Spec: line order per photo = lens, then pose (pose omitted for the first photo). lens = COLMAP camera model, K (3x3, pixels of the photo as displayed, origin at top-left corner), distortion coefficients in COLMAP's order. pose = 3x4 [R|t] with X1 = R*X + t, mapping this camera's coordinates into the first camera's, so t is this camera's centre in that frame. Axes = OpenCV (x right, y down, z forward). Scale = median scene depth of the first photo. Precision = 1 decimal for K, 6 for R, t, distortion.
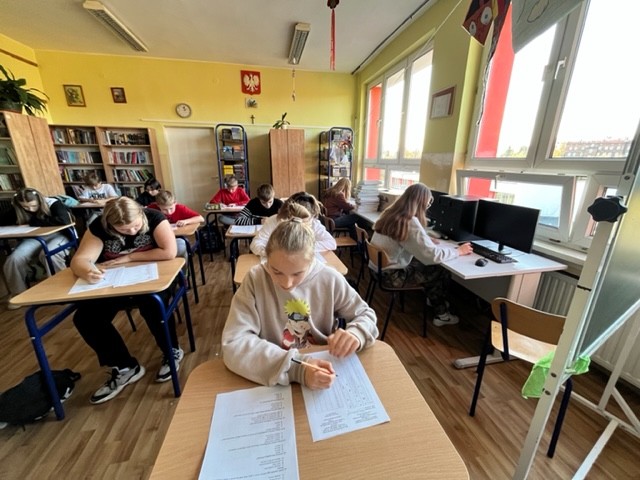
lens RADIAL K [[257.7, 0, 322.7], [0, 257.7, 235.8], [0, 0, 1]] dist [-0.000833, -0.000252]
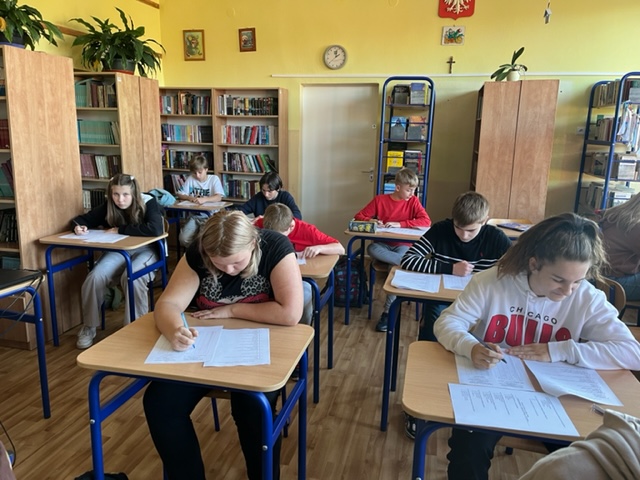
lens RADIAL K [[485.3, 0, 320.0], [0, 485.3, 240.0], [0, 0, 1]] dist [0.043445, -0.006552]
pose [[0.891286, 0.104823, -0.441160, -0.036522], [-0.137984, 0.989471, -0.043667, -0.020725], [0.431938, 0.099793, 0.896366, 0.028944]]
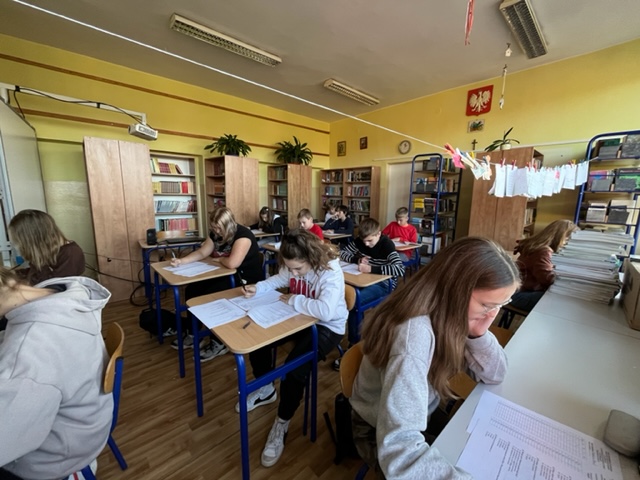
lens RADIAL K [[257.7, 0, 322.7], [0, 257.7, 235.8], [0, 0, 1]] dist [-0.000833, -0.000252]
pose [[0.503985, 0.138631, -0.852514, 0.252357], [-0.251986, 0.967695, 0.008394, -0.069202], [0.826137, 0.210591, 0.522637, 0.278141]]
